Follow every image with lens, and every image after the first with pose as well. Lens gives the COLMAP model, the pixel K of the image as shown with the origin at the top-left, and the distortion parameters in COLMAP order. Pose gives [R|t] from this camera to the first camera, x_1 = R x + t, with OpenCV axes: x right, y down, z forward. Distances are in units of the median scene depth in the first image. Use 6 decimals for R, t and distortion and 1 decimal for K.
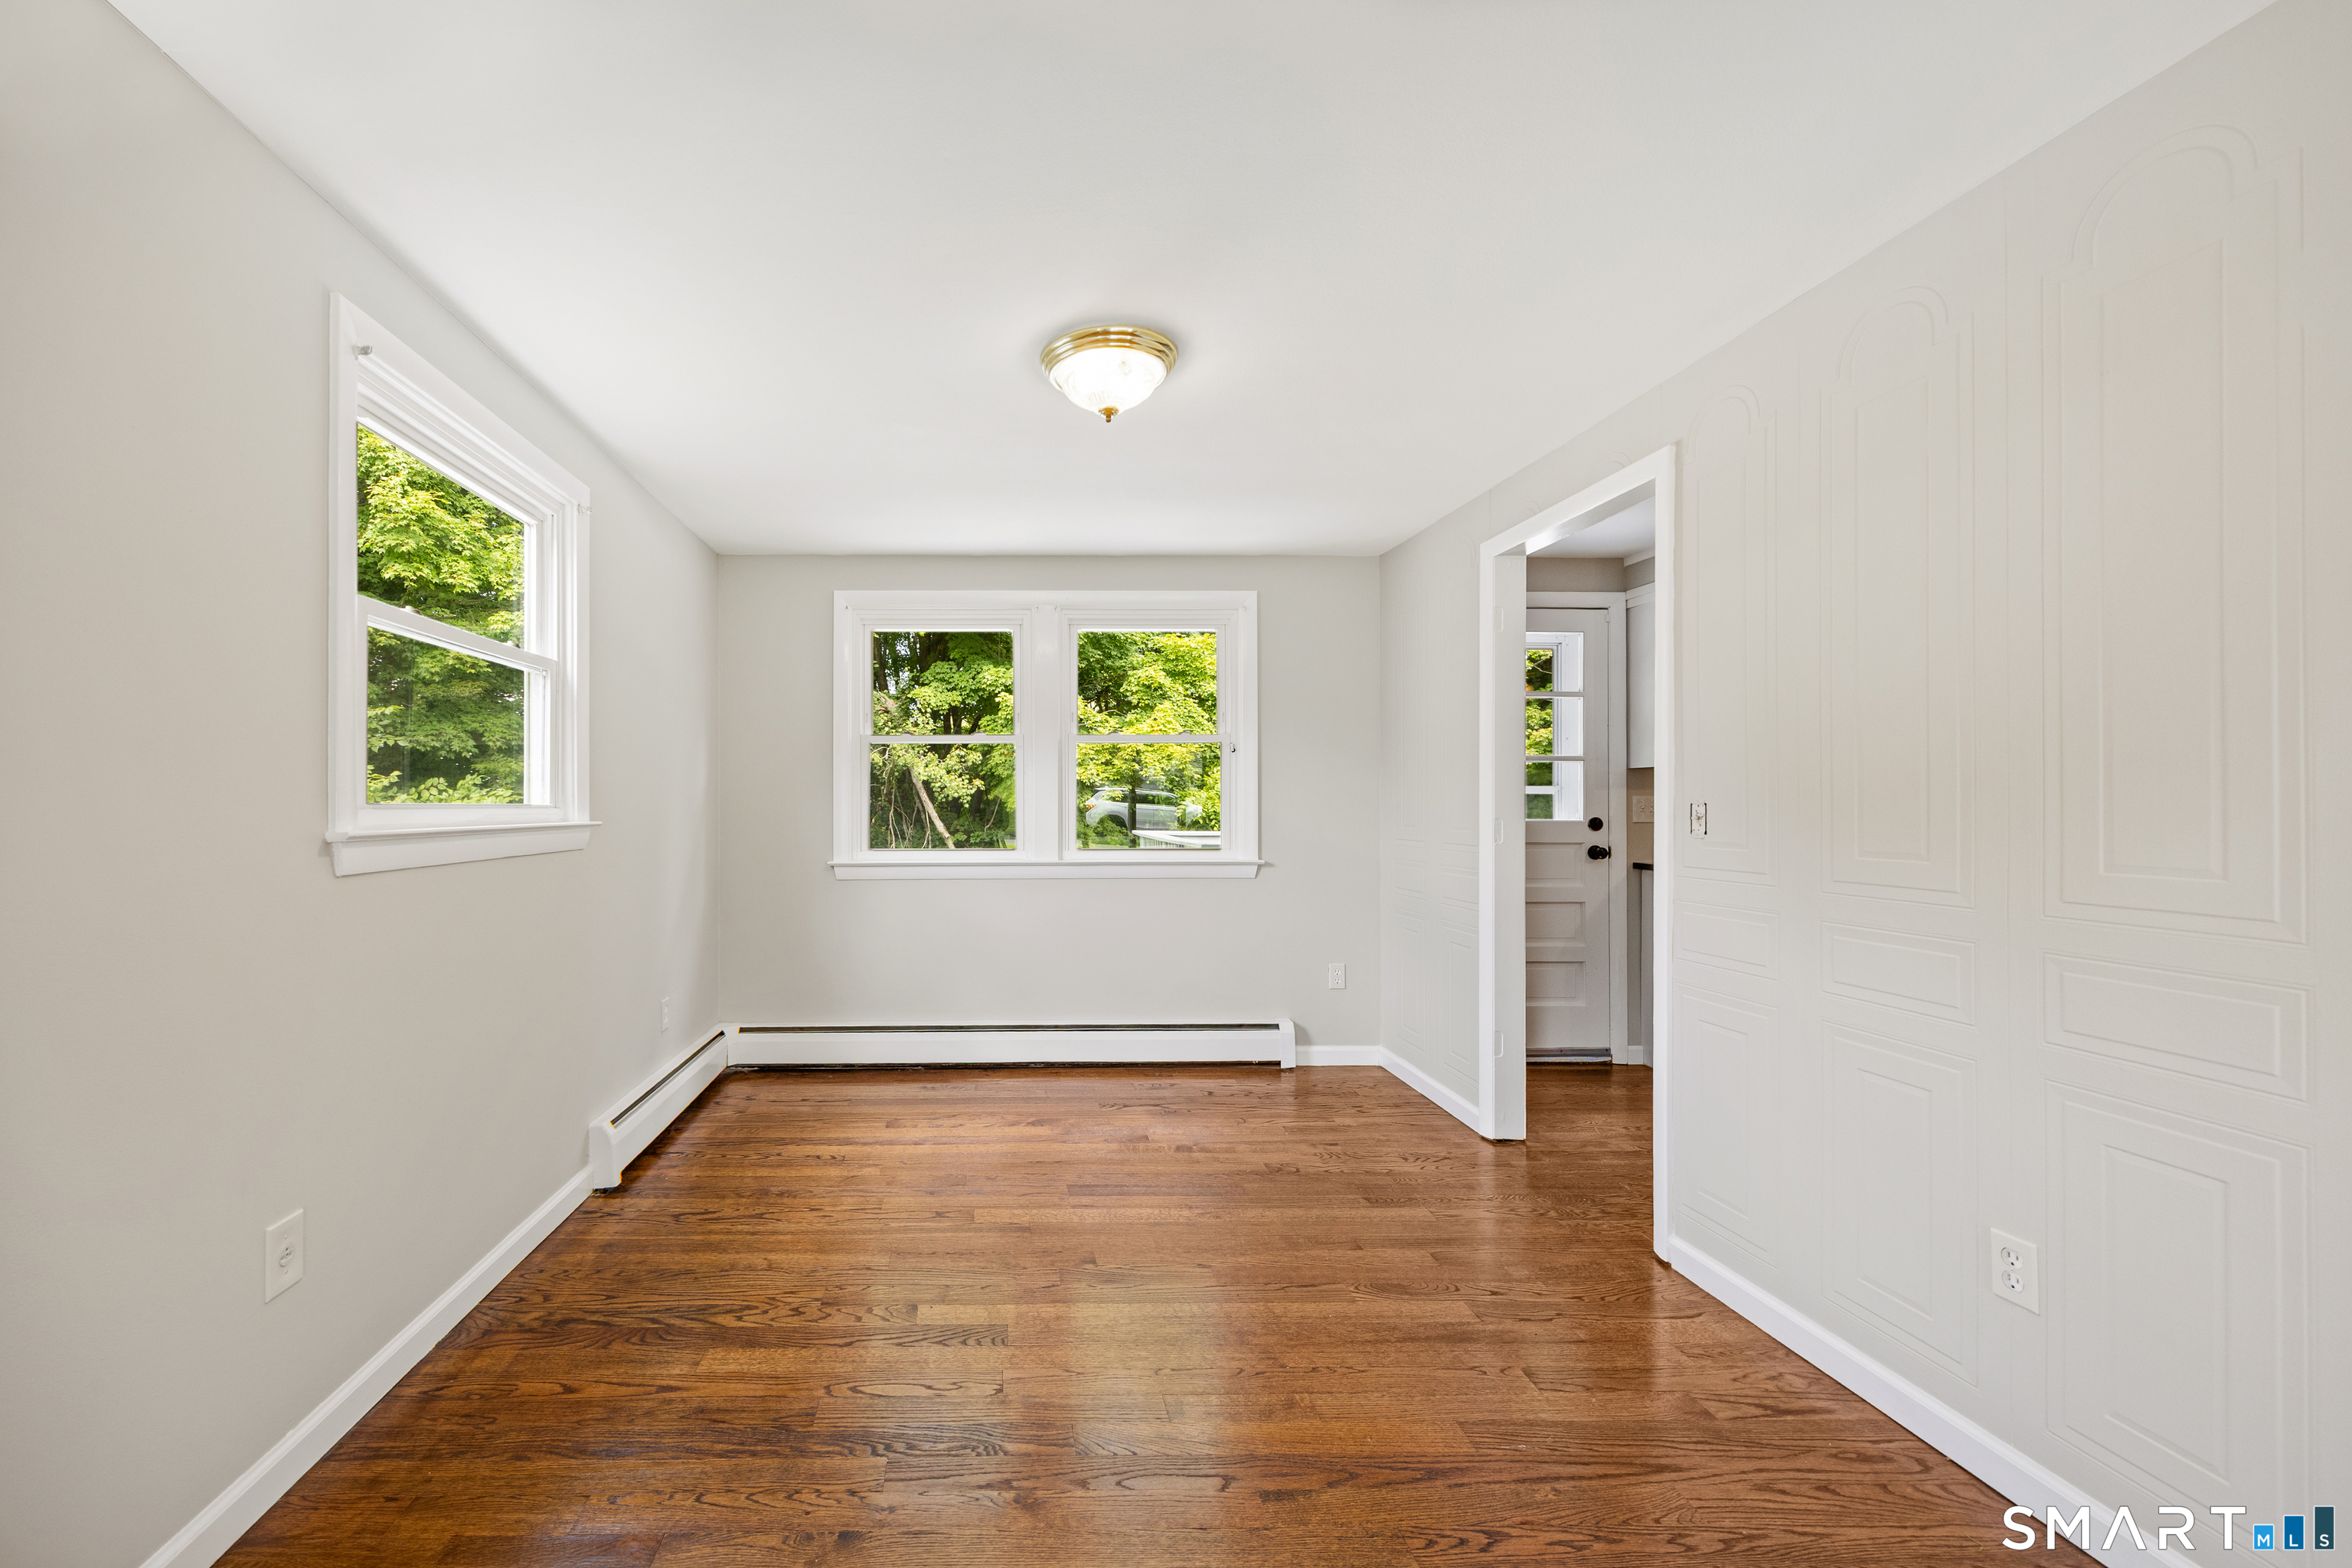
lens RADIAL K [[924.4, 0, 1169.9], [0, 924.4, 782.3], [0, 0, 1]] dist [0.001851, 0.000457]
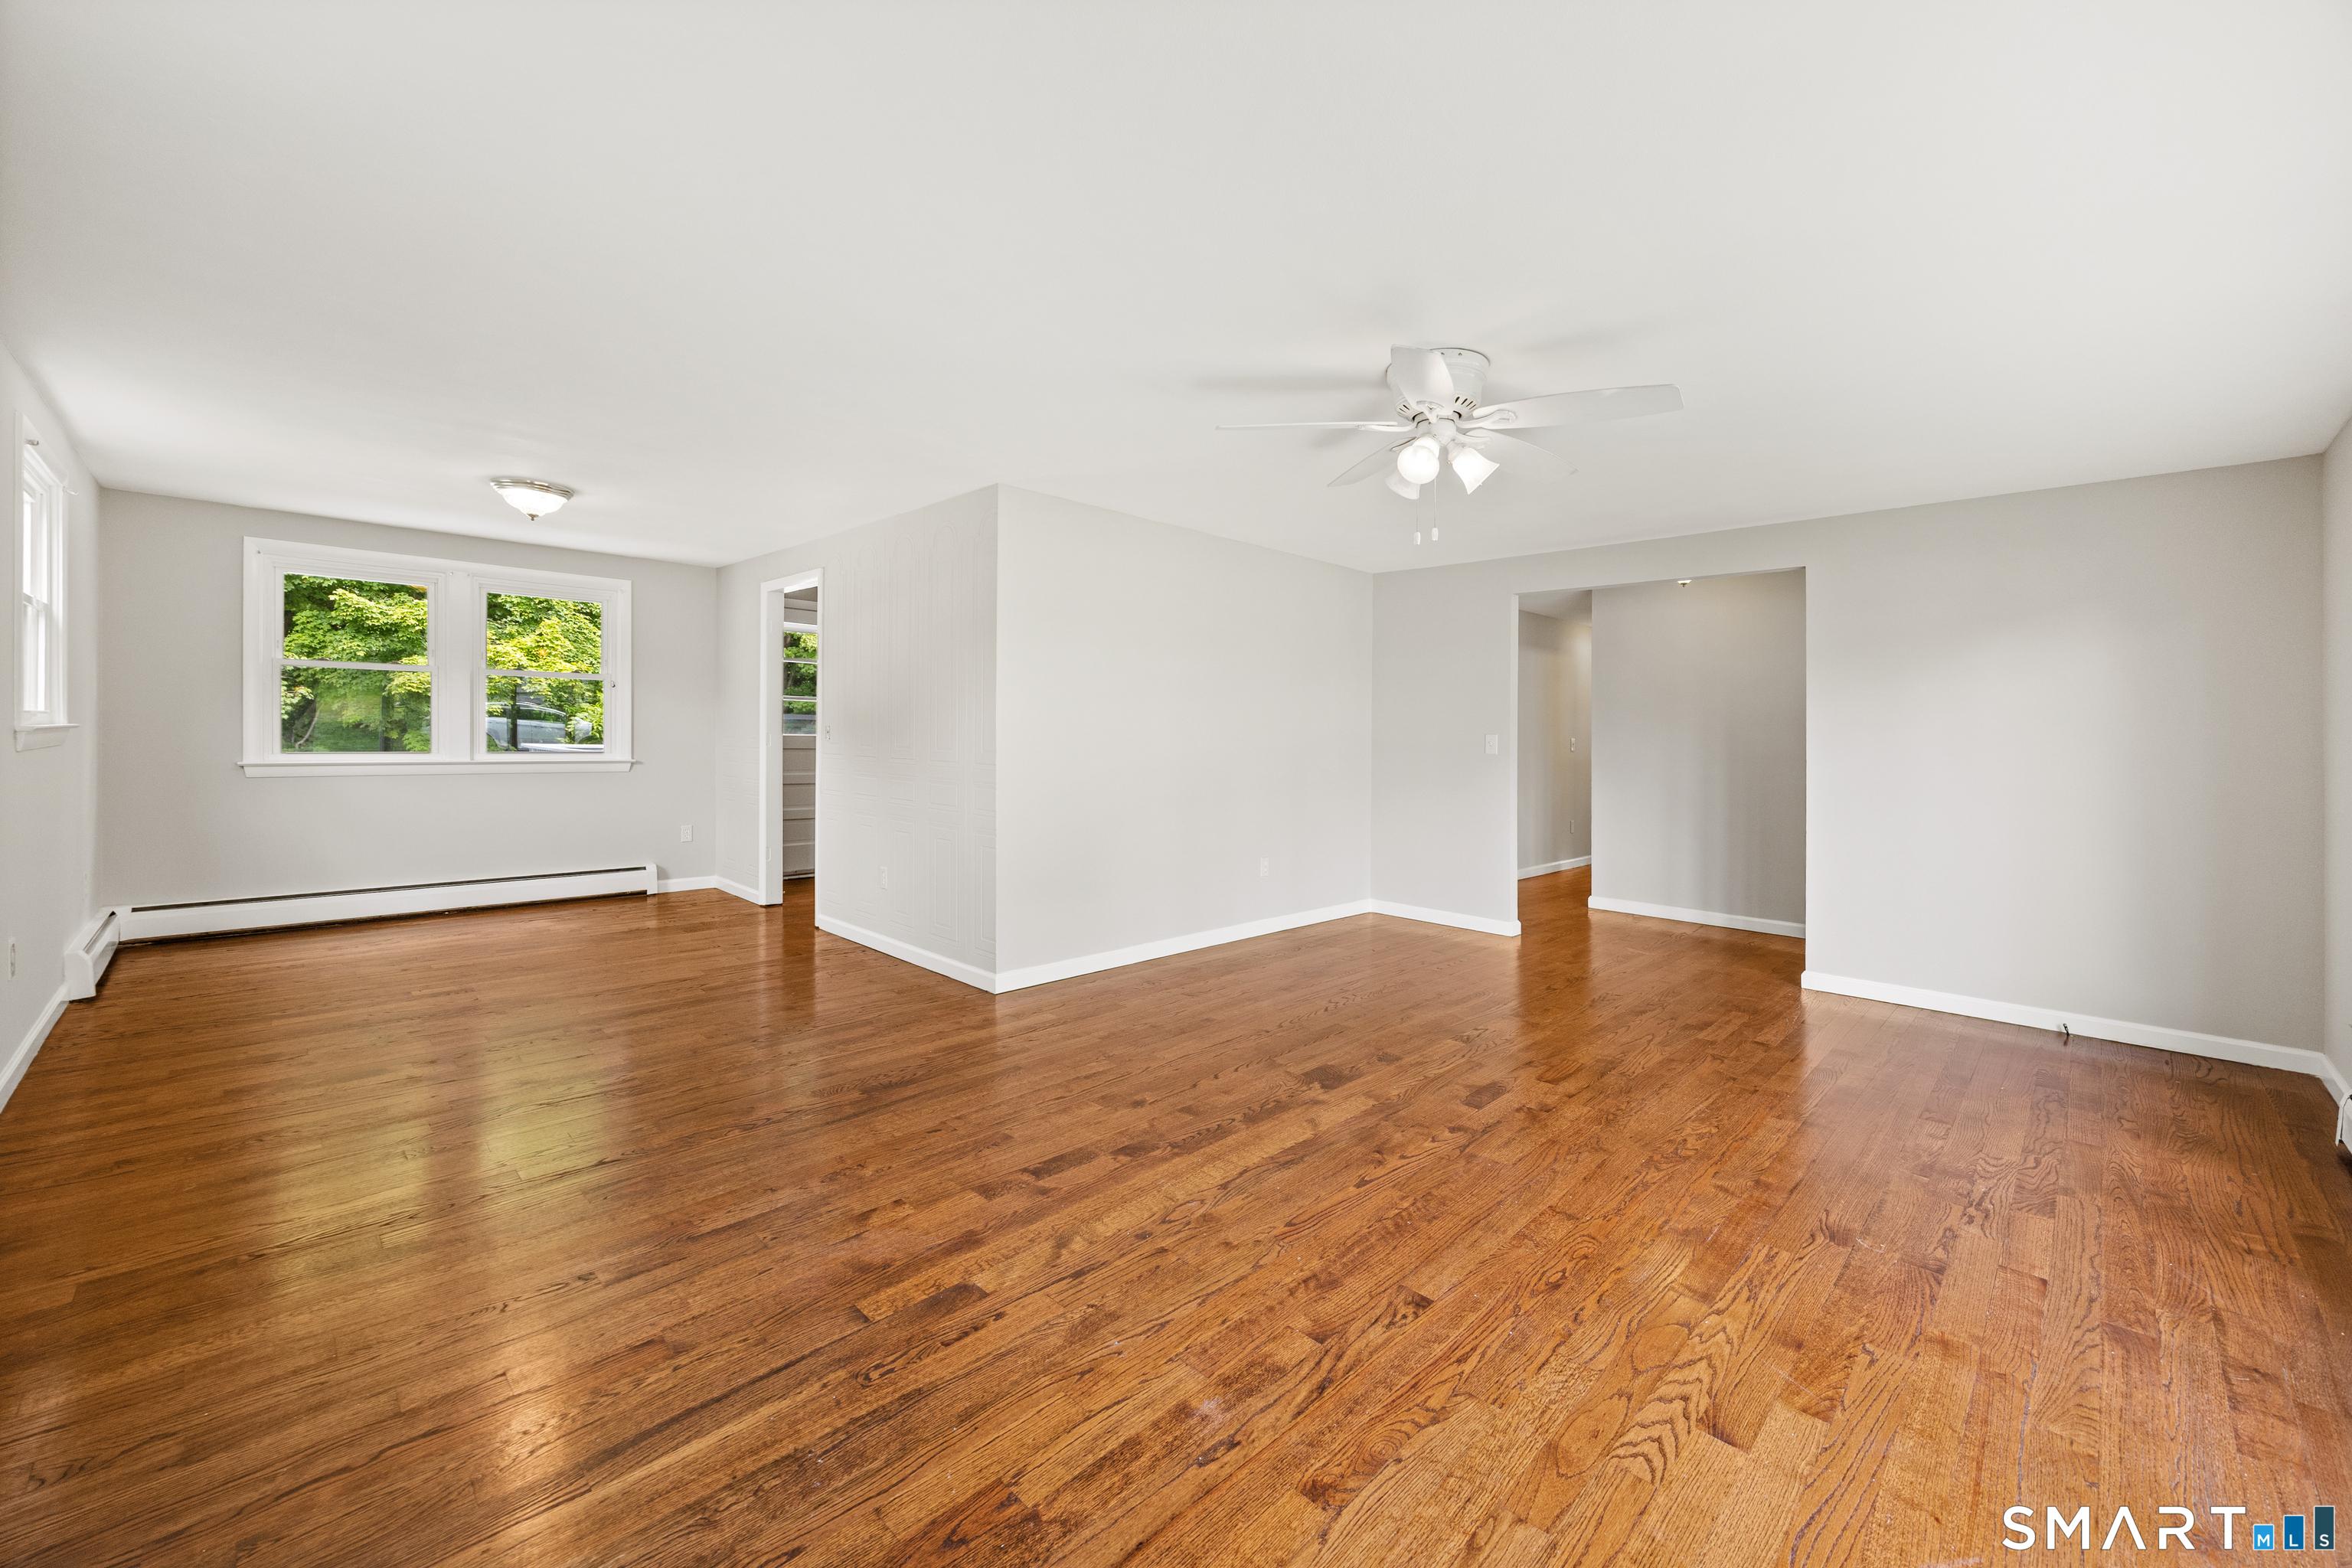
lens RADIAL K [[1086.3, 0, 1174.4], [0, 1086.3, 762.5], [0, 0, 1]] dist [-0.000708, -0.000176]
pose [[0.866852, 0.003443, 0.498554, -0.017305], [-0.031691, 0.998334, 0.048209, -0.020719], [-0.497557, -0.057590, 0.865517, -0.841262]]
